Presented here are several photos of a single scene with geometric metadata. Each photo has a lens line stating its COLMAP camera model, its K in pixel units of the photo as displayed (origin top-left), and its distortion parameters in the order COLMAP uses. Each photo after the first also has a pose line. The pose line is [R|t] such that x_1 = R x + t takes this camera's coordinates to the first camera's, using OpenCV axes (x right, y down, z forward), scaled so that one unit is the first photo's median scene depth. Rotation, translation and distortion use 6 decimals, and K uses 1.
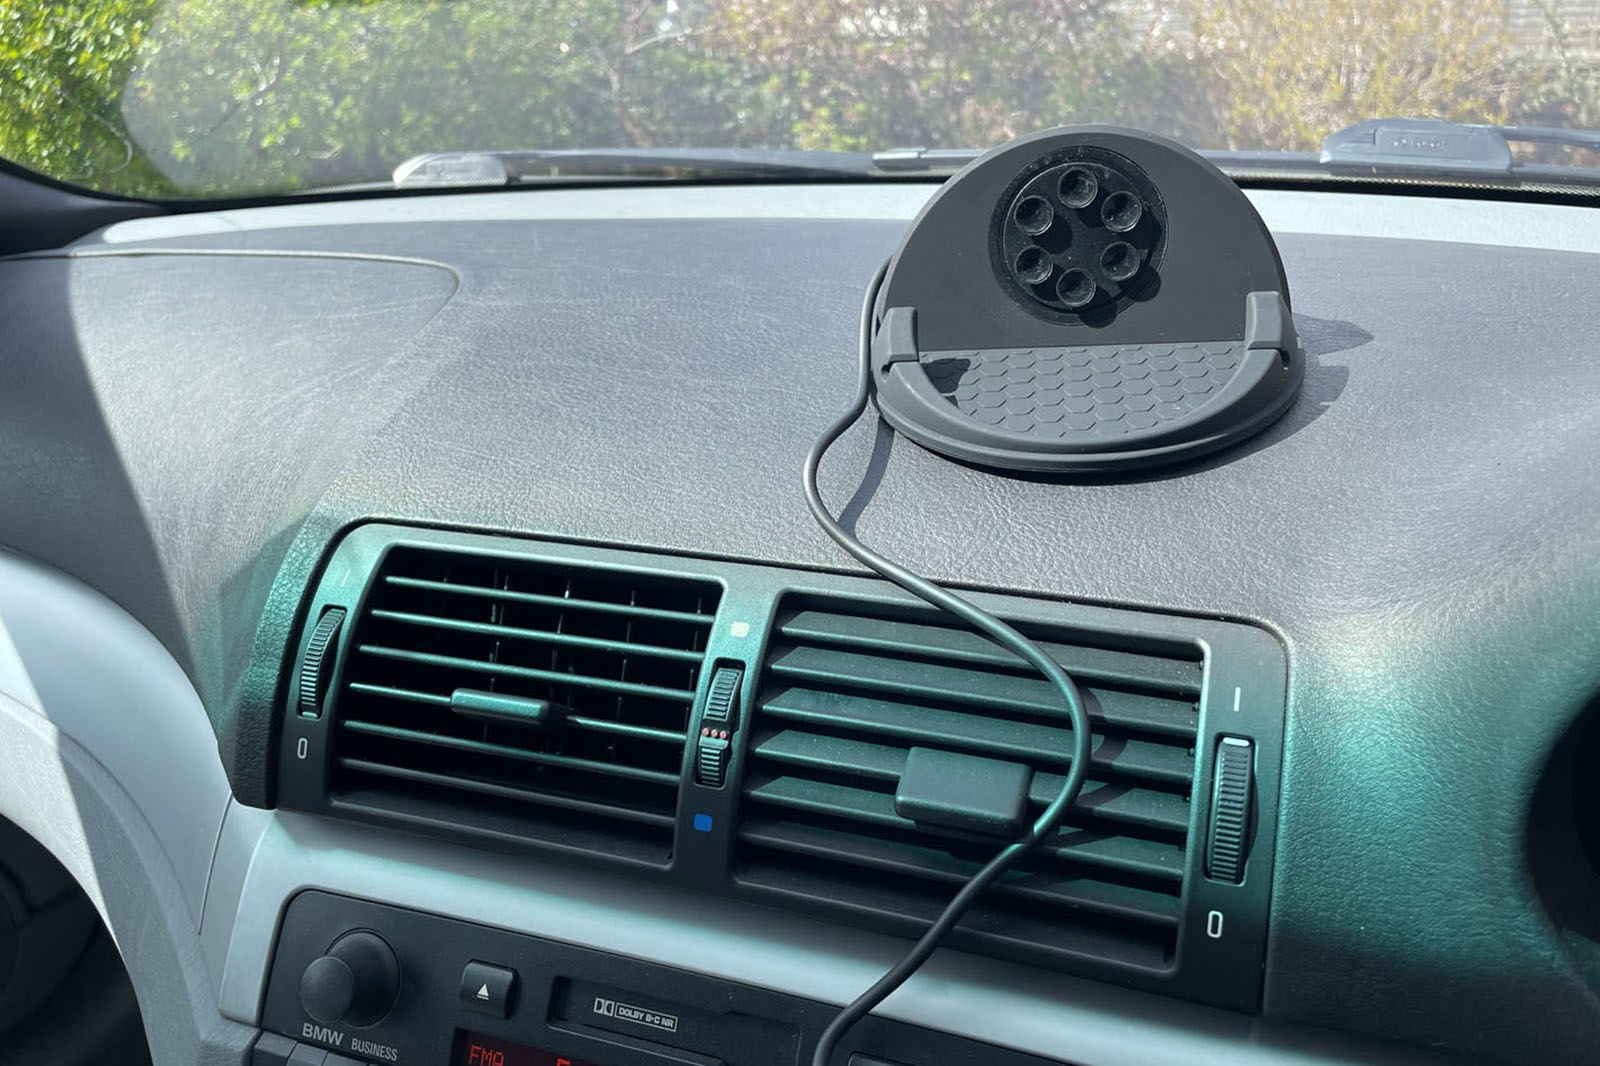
lens RADIAL K [[1314.1, 0, 765.1], [0, 1314.1, 489.4], [0, 0, 1]] dist [0.088591, -0.142922]
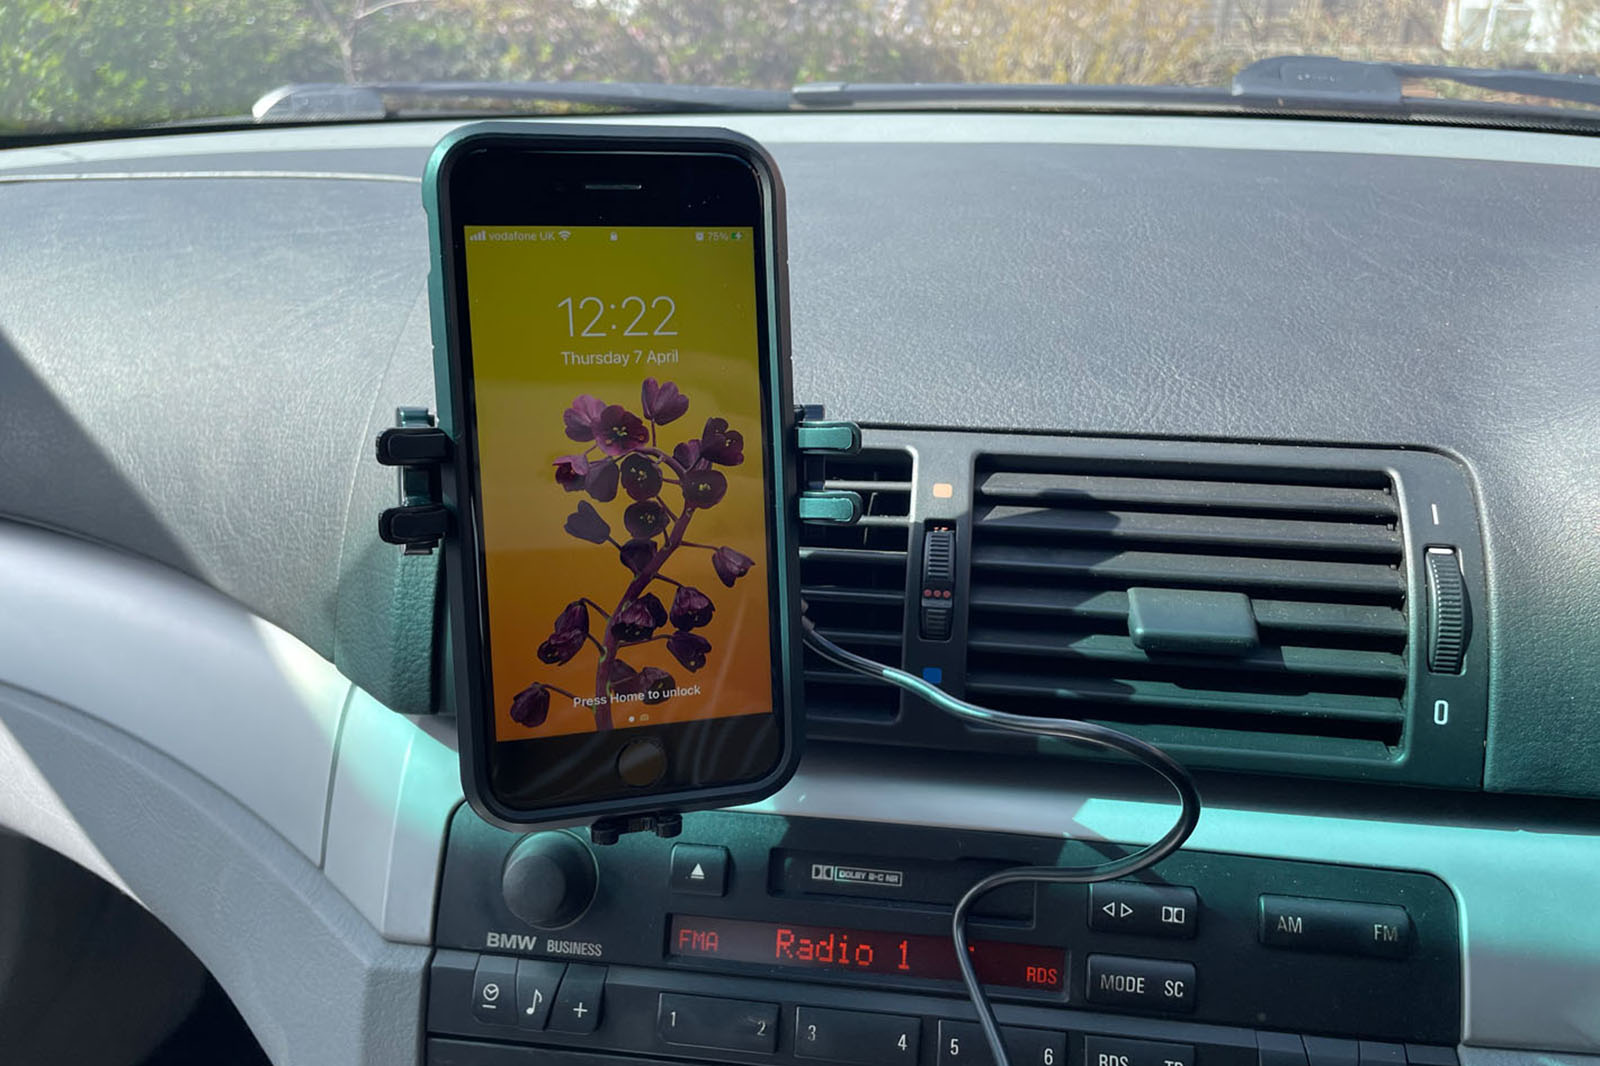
lens RADIAL K [[1314.1, 0, 765.1], [0, 1314.1, 489.4], [0, 0, 1]] dist [0.088591, -0.142922]
pose [[0.974998, -0.043727, 0.217870, -0.357153], [0.042273, 0.999042, 0.011330, 0.083736], [-0.218157, -0.001837, 0.975912, 0.031154]]
